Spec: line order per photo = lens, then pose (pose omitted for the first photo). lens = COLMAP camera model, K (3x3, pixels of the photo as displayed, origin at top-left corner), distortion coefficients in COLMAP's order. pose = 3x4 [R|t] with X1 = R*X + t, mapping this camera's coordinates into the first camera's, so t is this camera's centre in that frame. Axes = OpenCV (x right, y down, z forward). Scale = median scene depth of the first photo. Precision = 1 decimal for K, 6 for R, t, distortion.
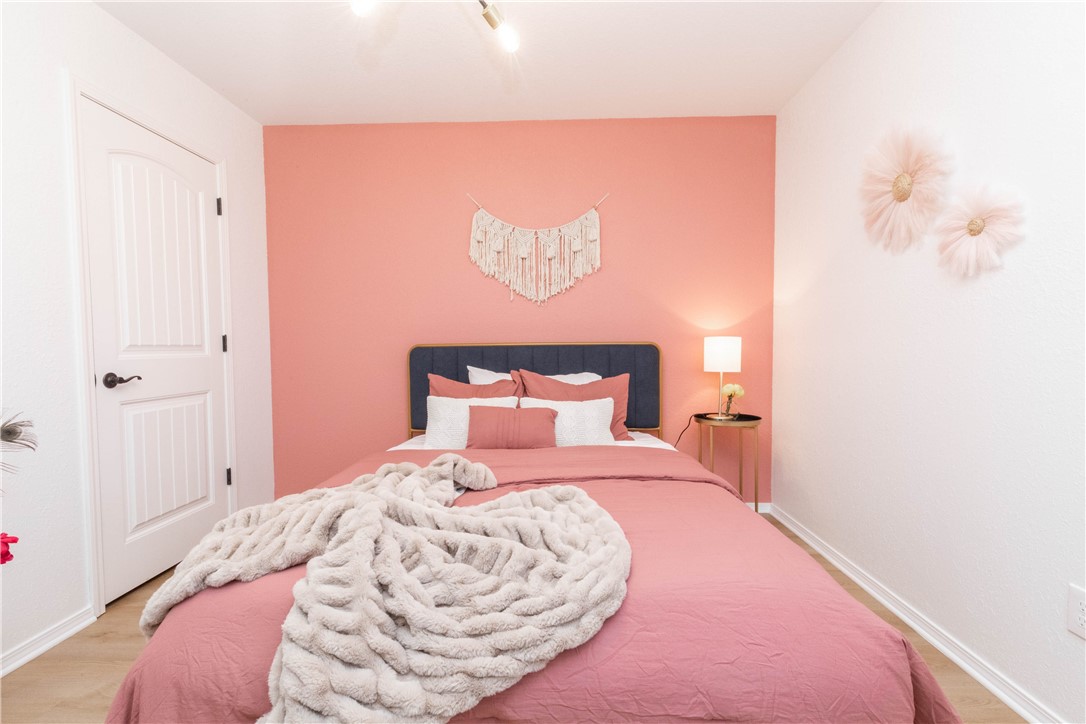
lens RADIAL K [[500.6, 0, 543.4], [0, 500.6, 366.2], [0, 0, 1]] dist [0.003003, 0.000424]
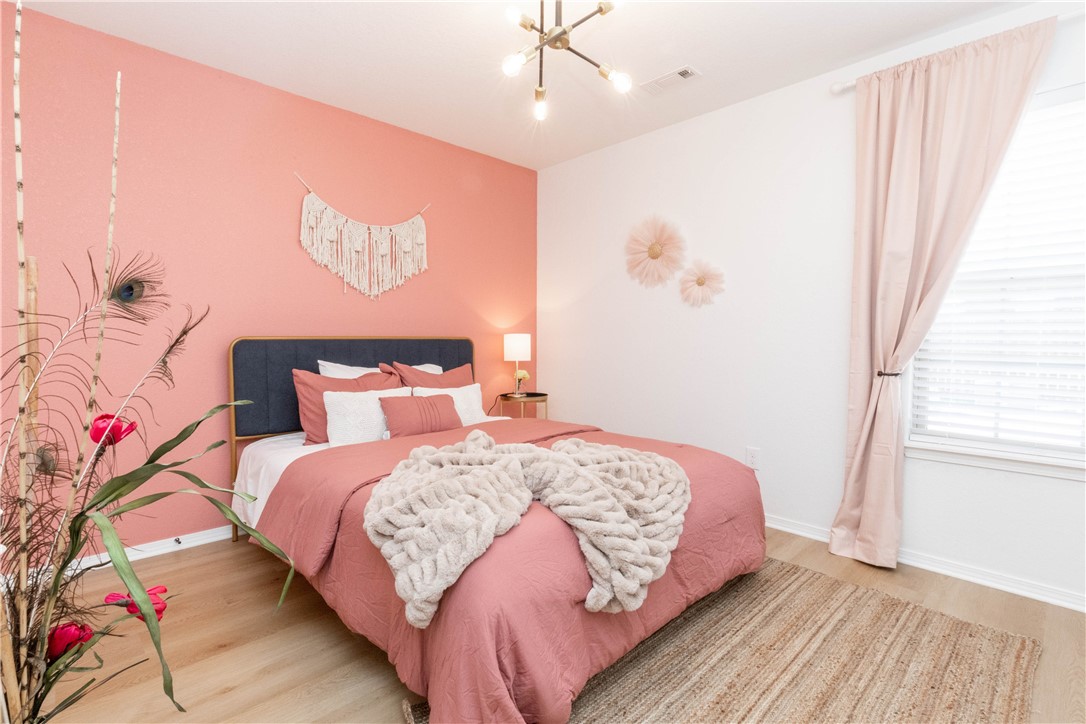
lens RADIAL K [[517.5, 0, 547.4], [0, 517.5, 366.2], [0, 0, 1]] dist [0.001650, -0.000101]
pose [[0.692829, -0.030213, 0.720468, -0.554904], [0.024463, 0.999532, 0.018391, 0.002421], [-0.720686, 0.004883, 0.693244, 0.016018]]
